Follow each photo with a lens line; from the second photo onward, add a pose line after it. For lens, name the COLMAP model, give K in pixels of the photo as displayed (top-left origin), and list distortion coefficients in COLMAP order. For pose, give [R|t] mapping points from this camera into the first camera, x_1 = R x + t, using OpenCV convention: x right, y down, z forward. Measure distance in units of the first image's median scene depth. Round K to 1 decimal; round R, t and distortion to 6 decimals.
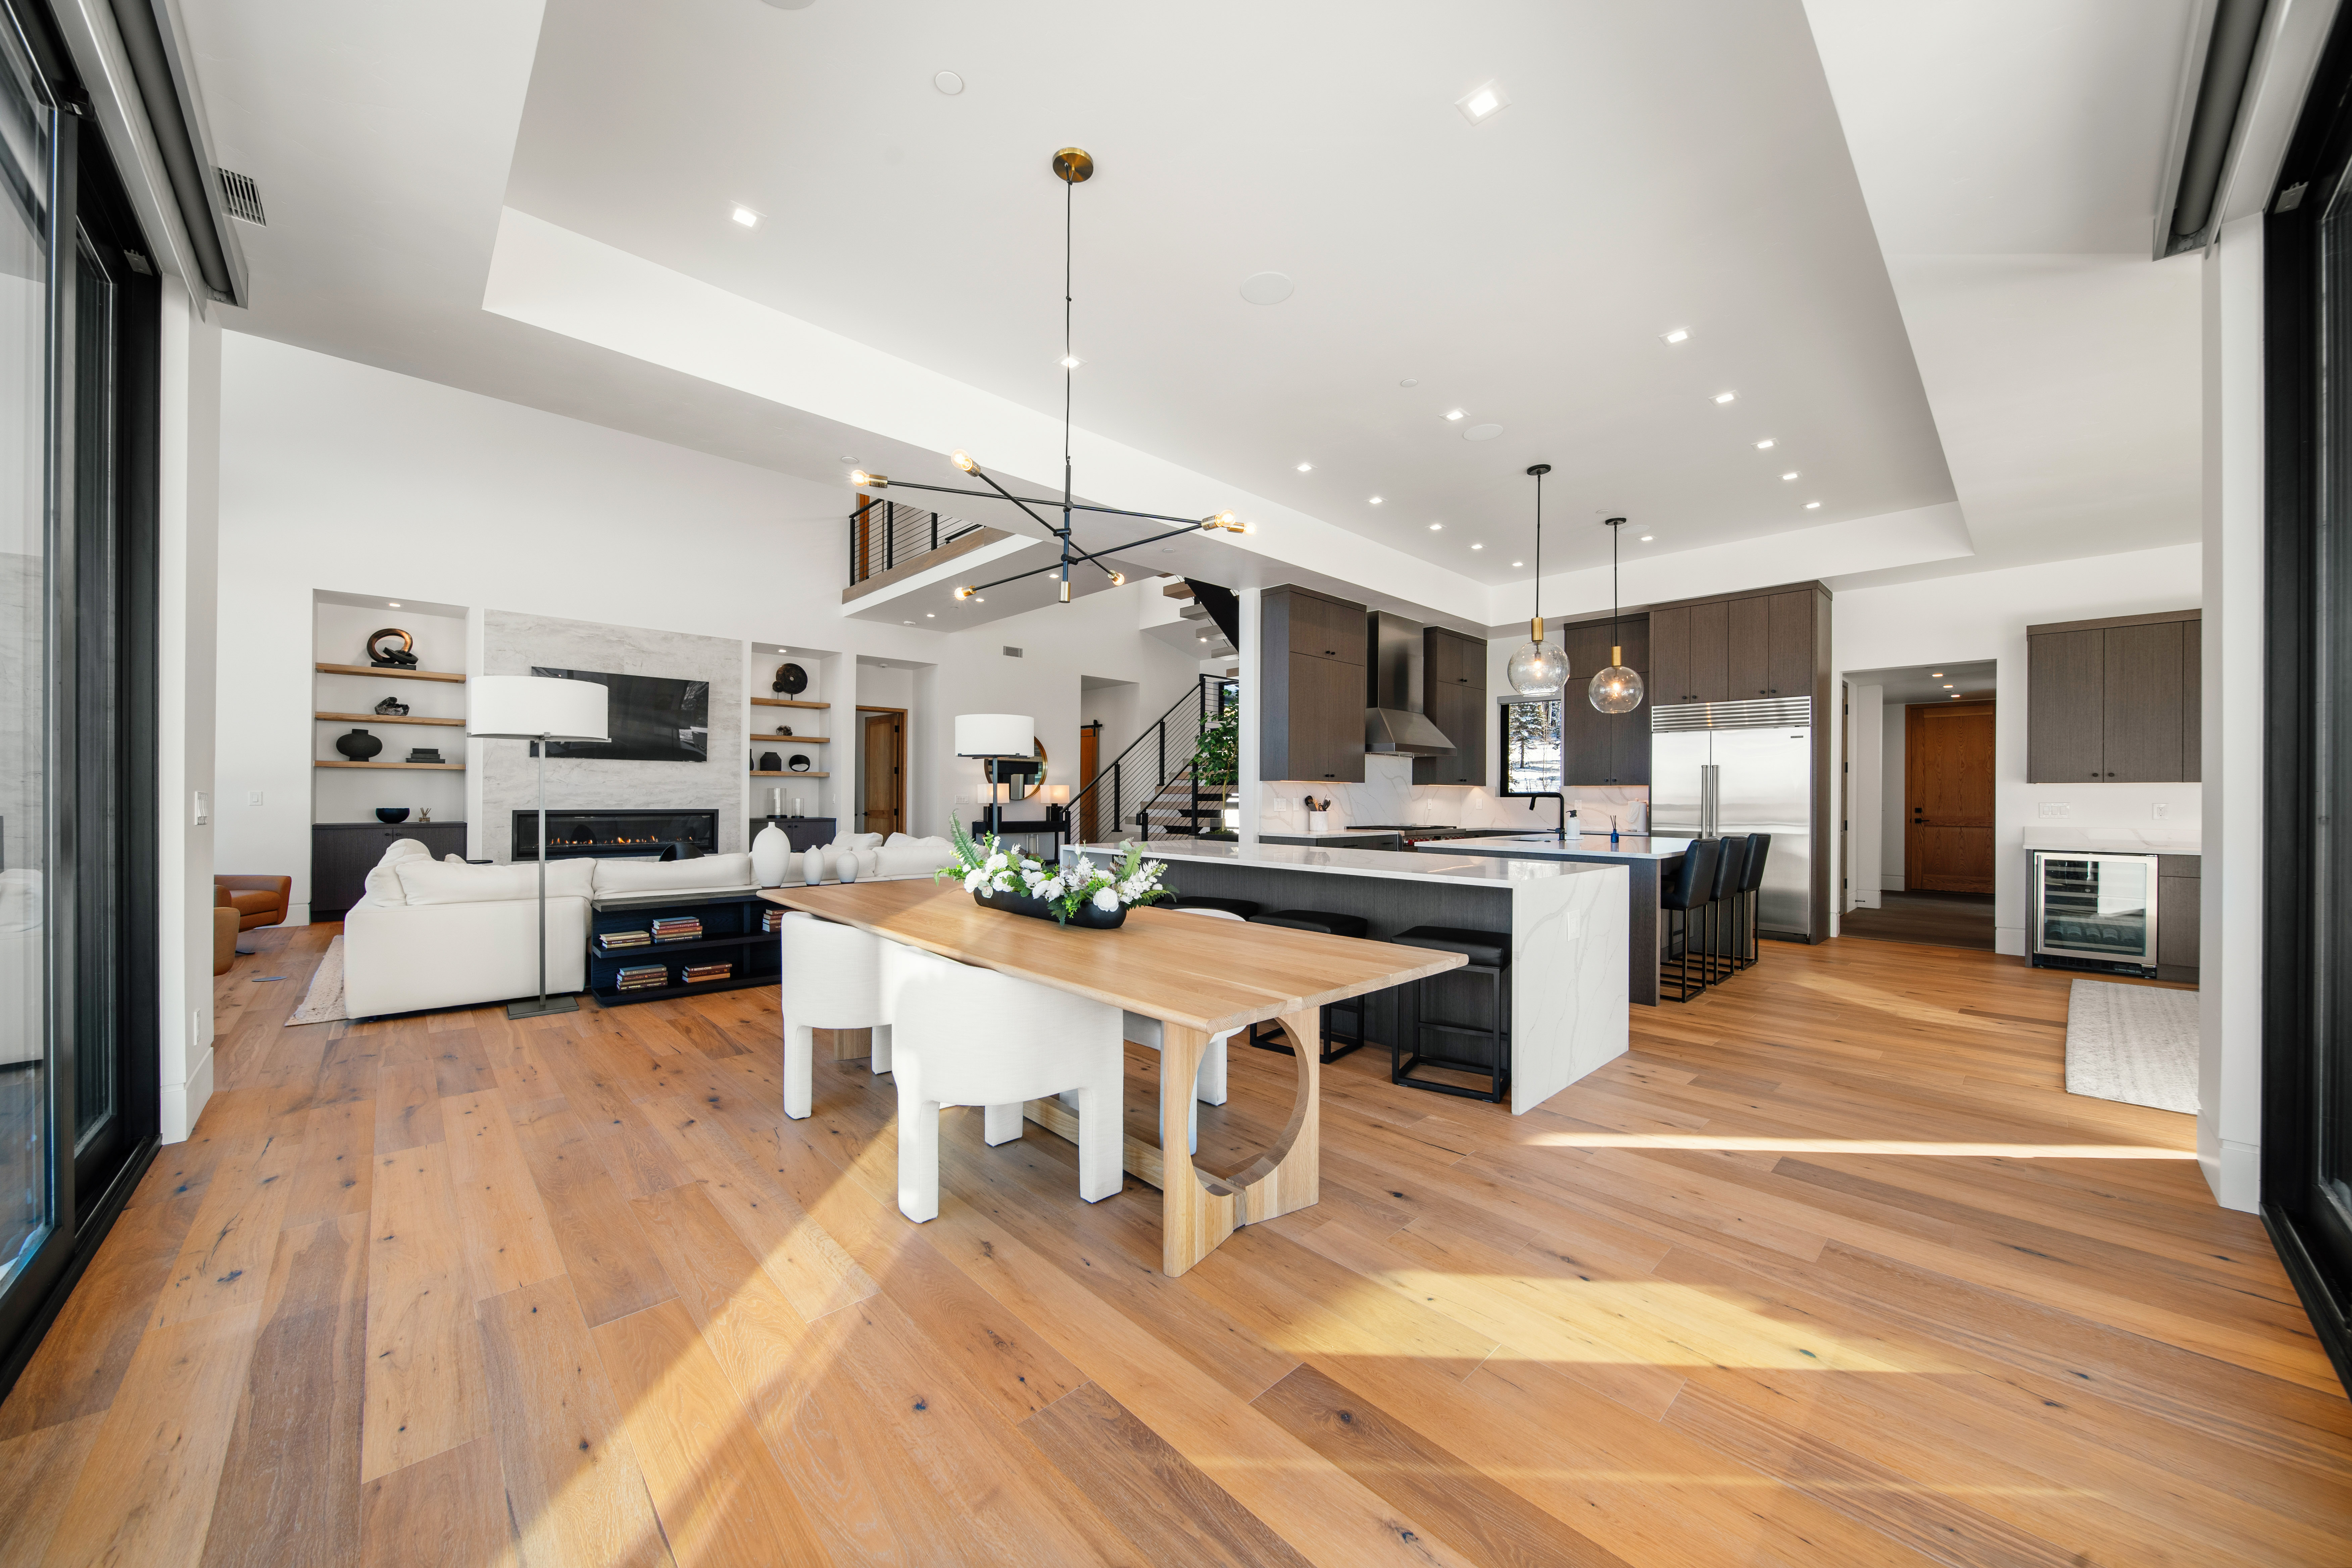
lens RADIAL K [[833.0, 0, 1173.7], [0, 833.0, 792.3], [0, 0, 1]] dist [-0.003586, -0.001116]
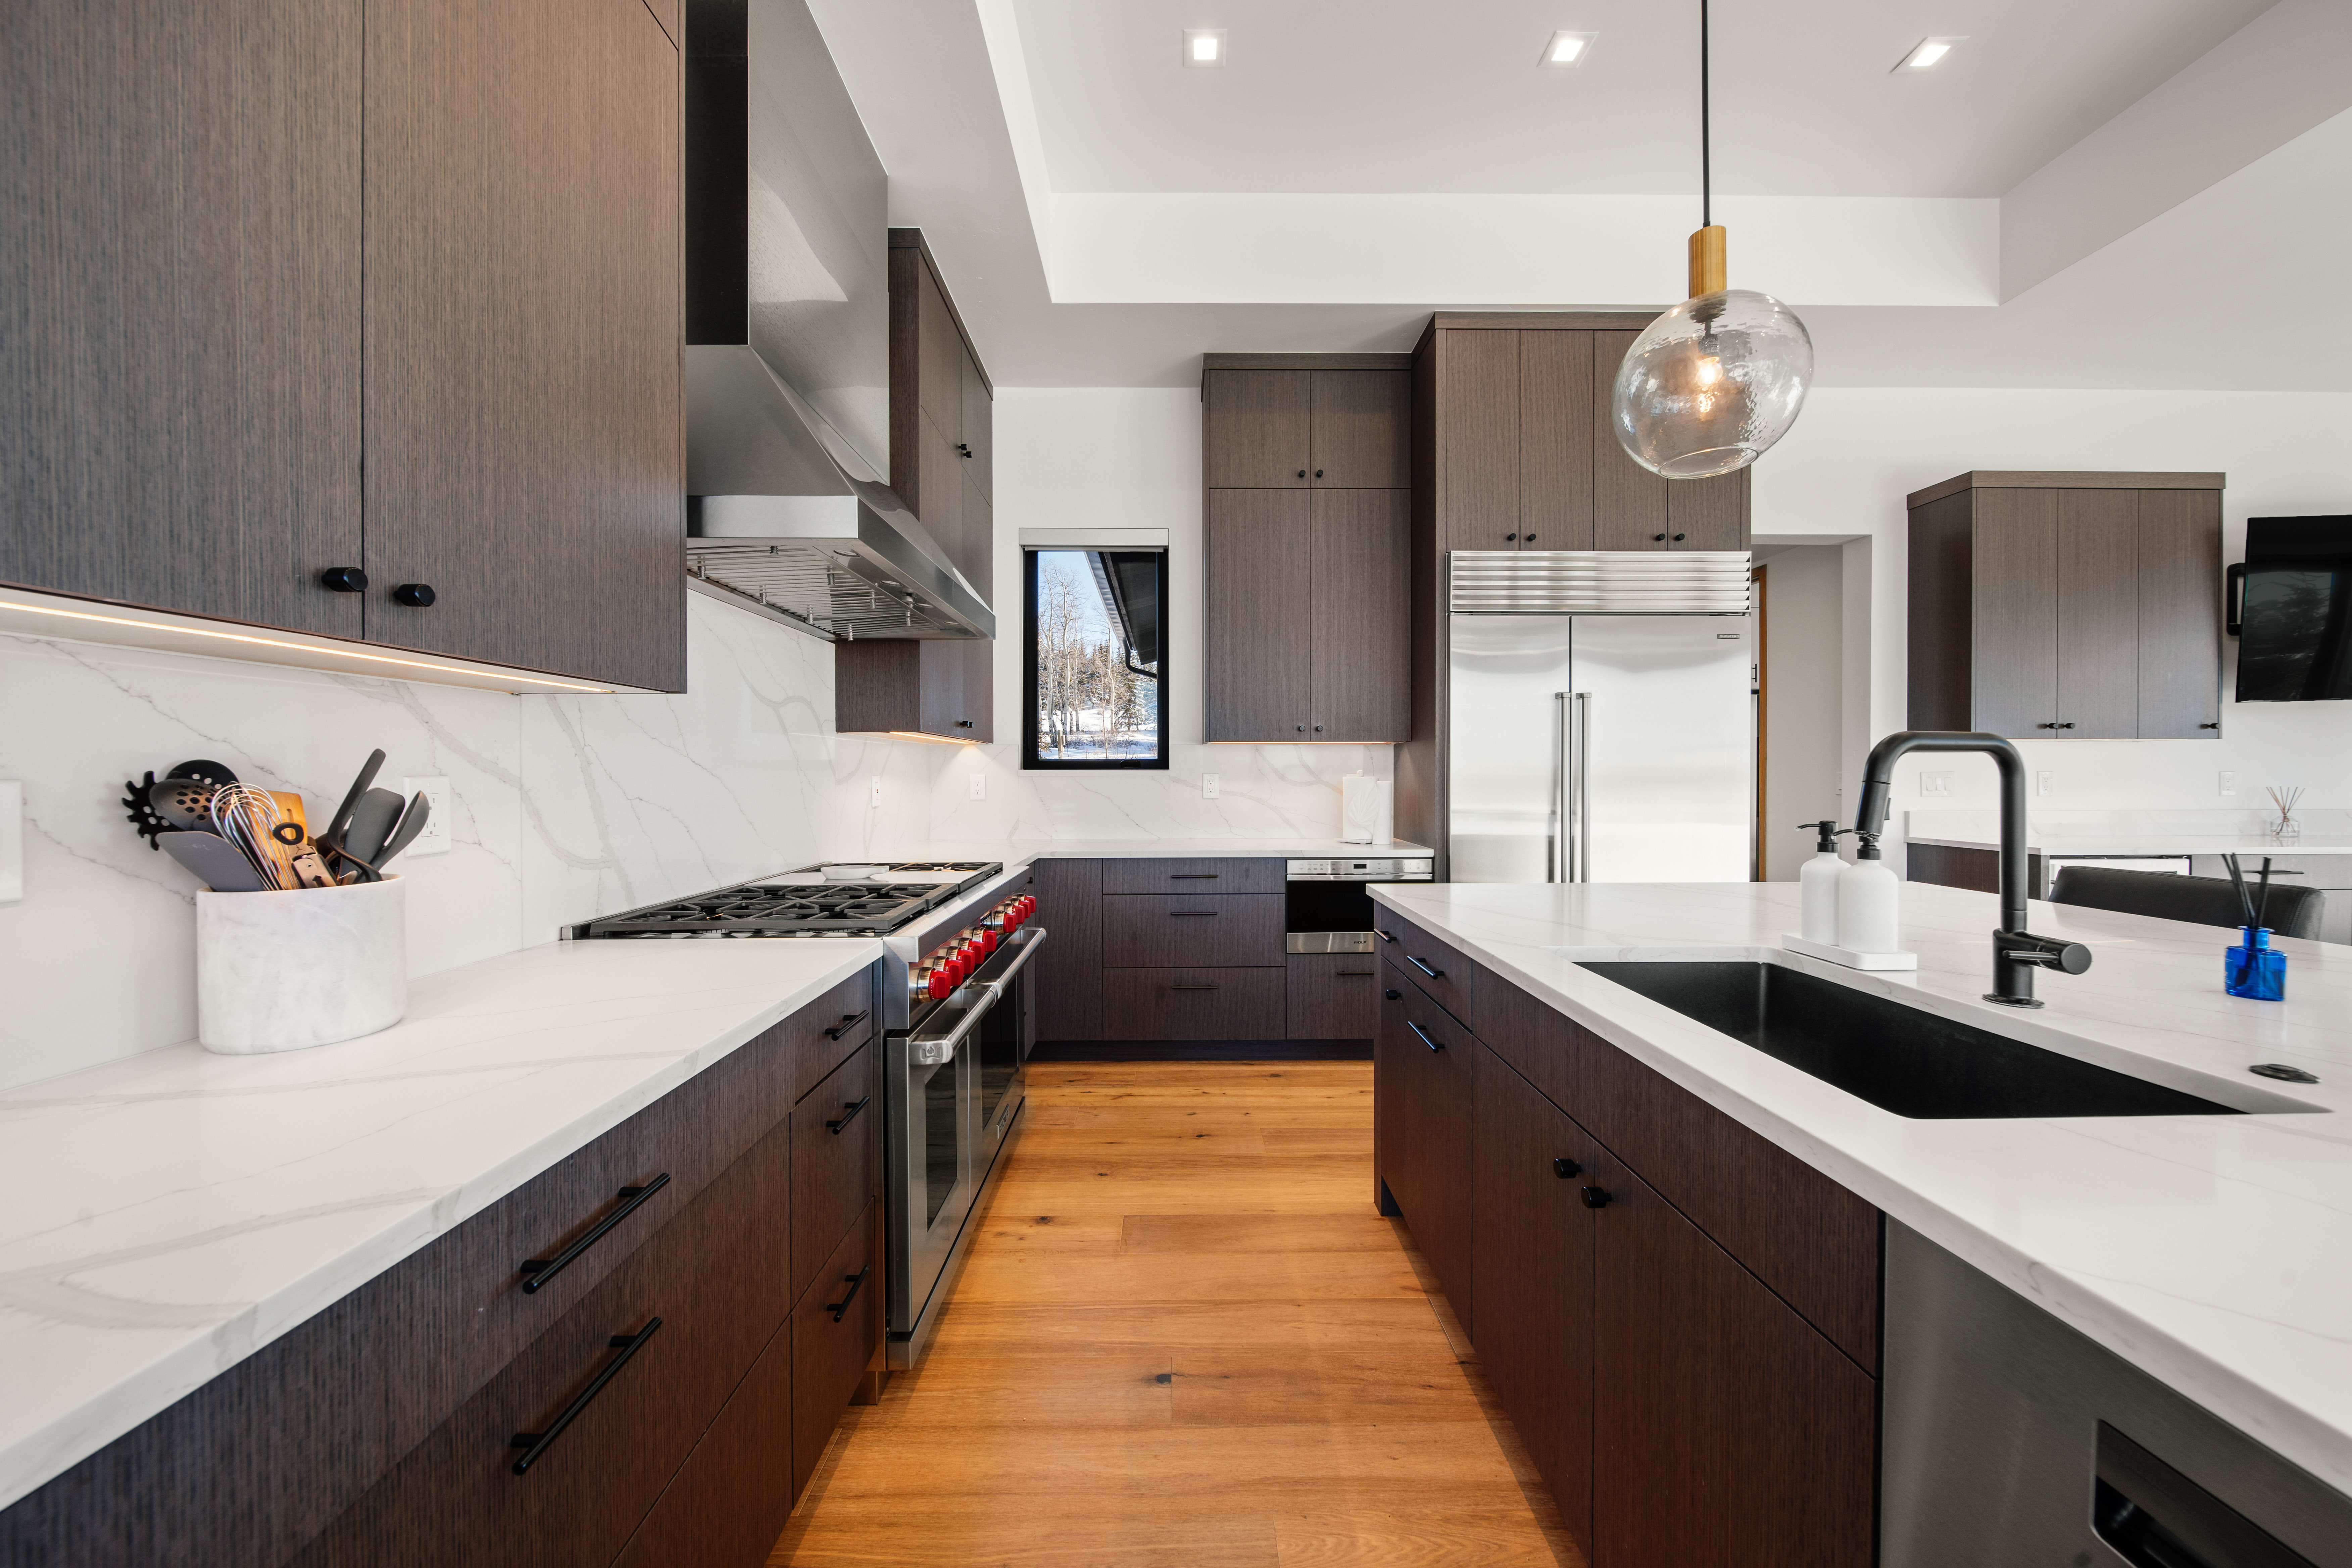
lens RADIAL K [[833.0, 0, 1170.3], [0, 833.0, 777.0], [0, 0, 1]] dist [-0.003586, -0.001116]
pose [[0.688230, -0.010886, 0.725411, 0.142475], [0.003111, 0.999923, 0.012053, 0.004416], [-0.725486, -0.006038, 0.688210, 0.666078]]
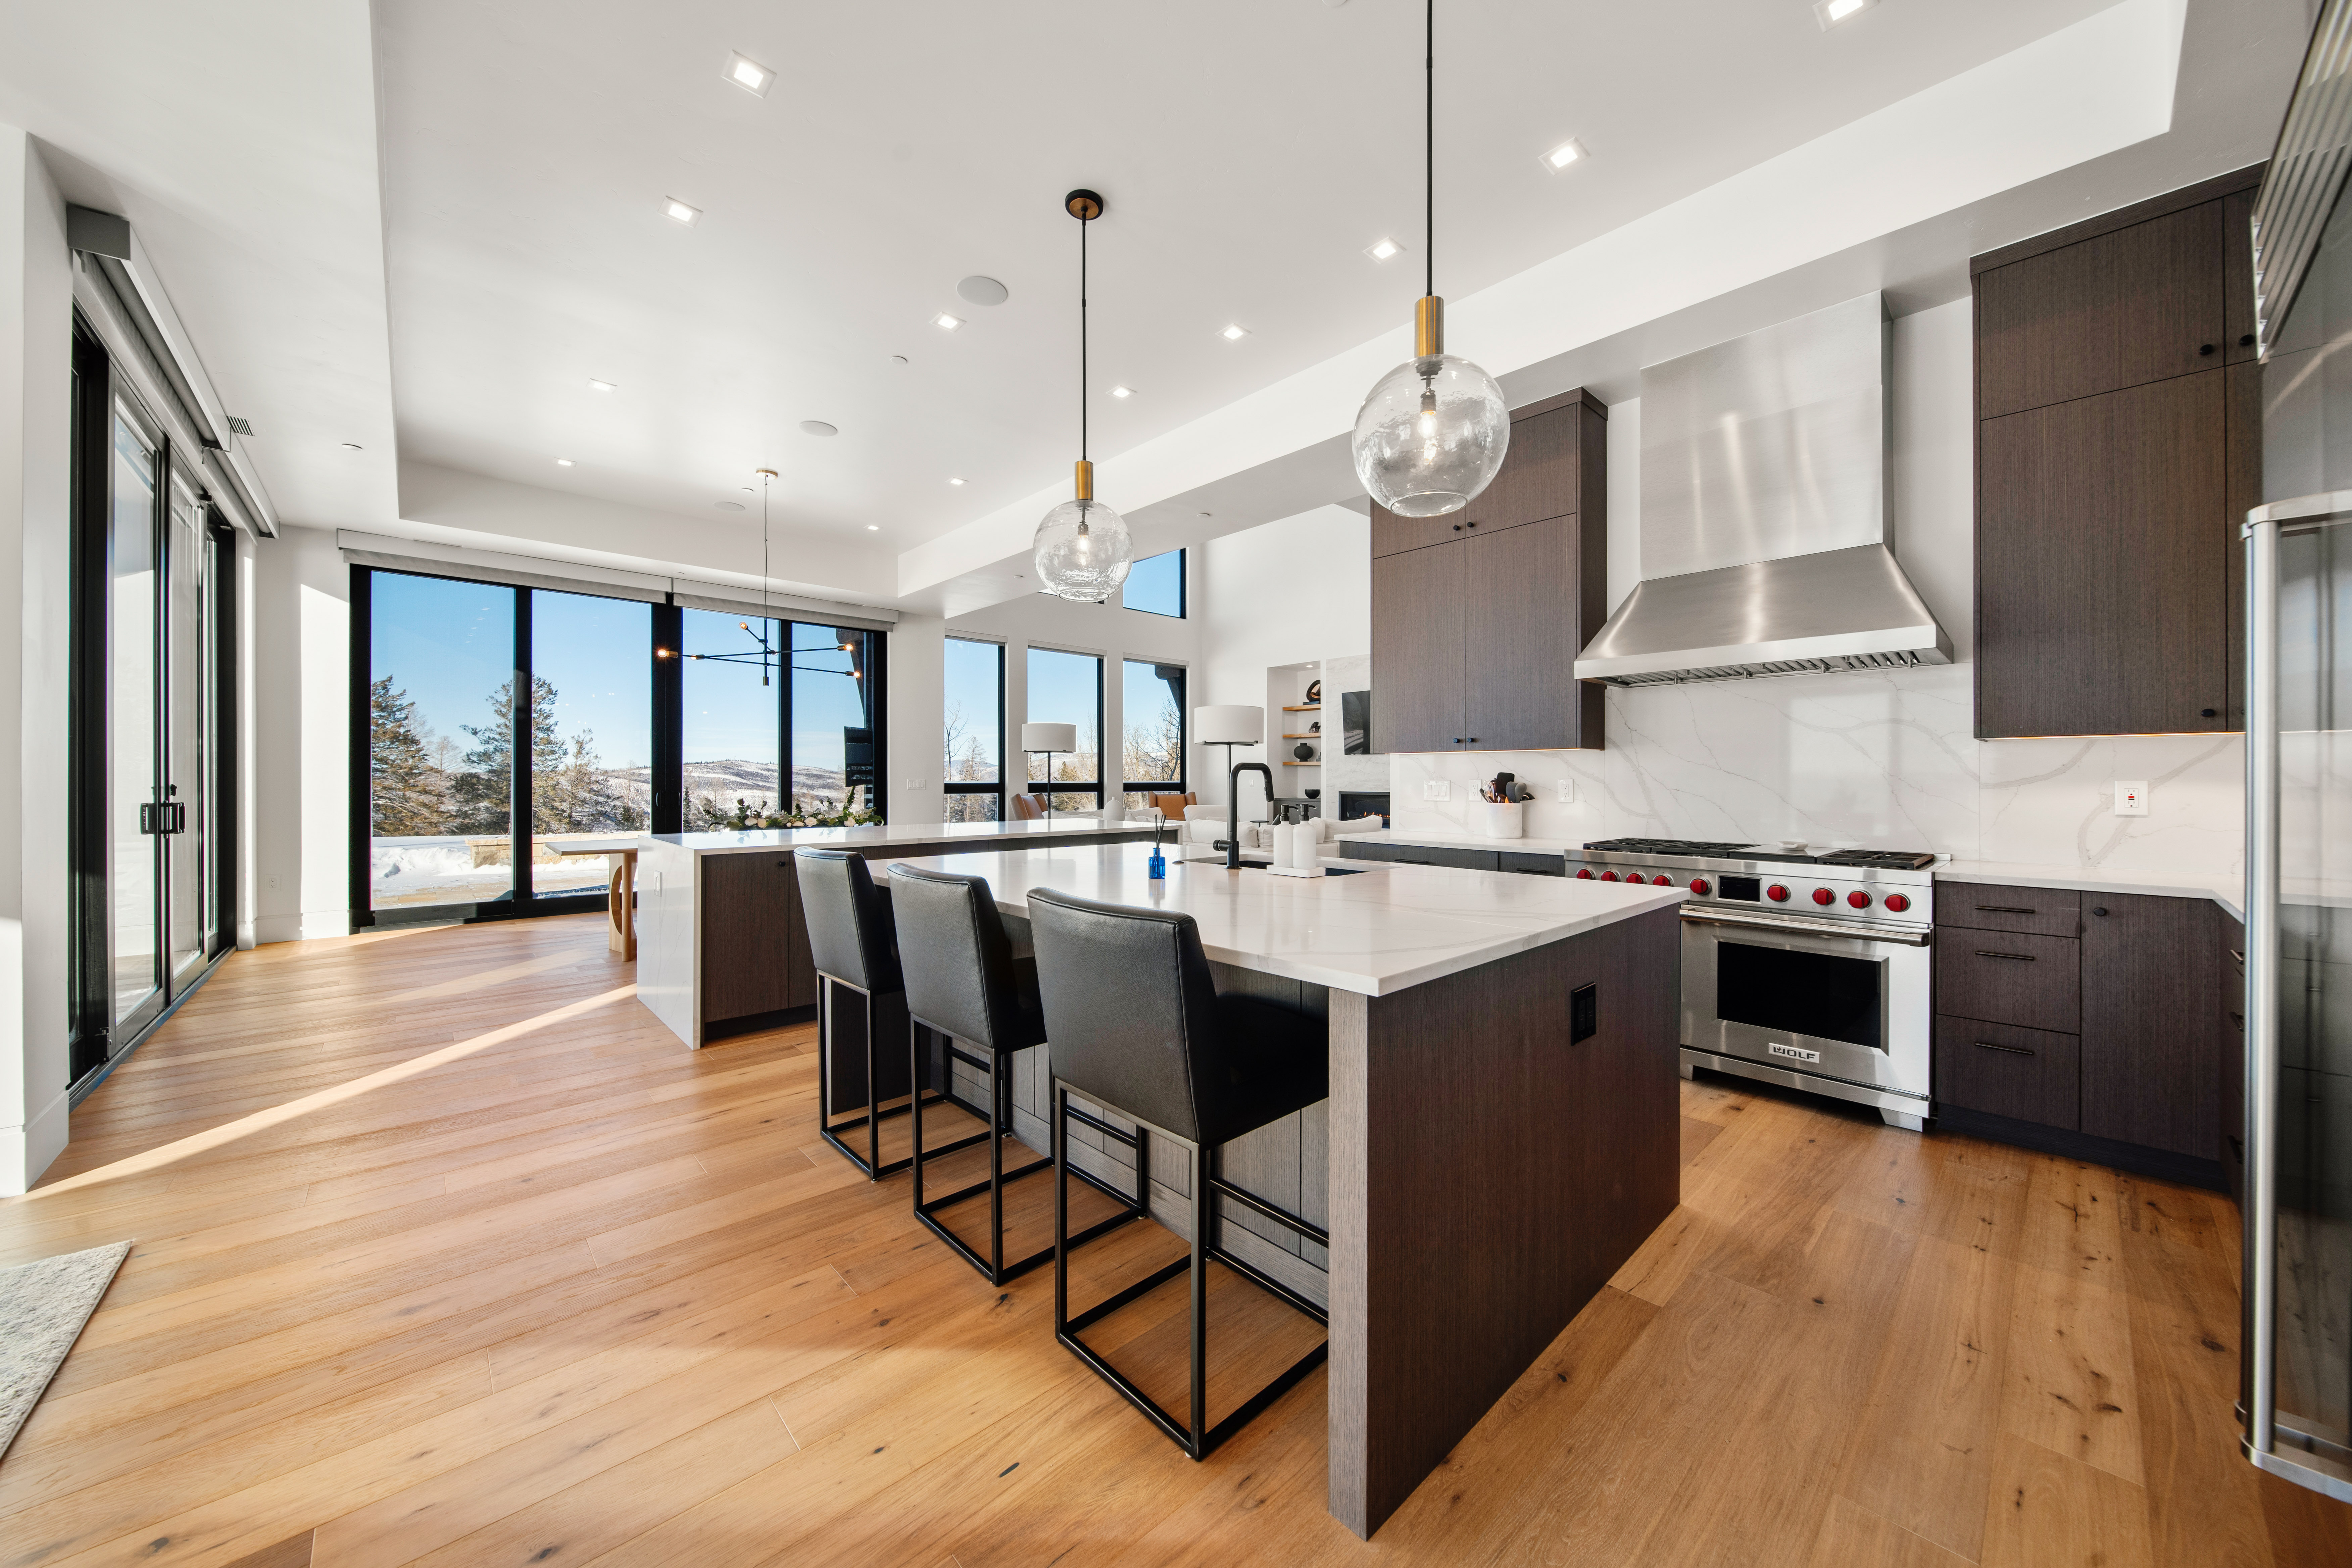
lens RADIAL K [[833.0, 0, 1184.5], [0, 833.0, 777.6], [0, 0, 1]] dist [-0.003586, -0.001116]
pose [[-0.010285, -0.008293, -0.999913, 0.608294], [0.003163, 0.999960, -0.008326, 0.007983], [0.999942, -0.003248, -0.010258, 0.646275]]
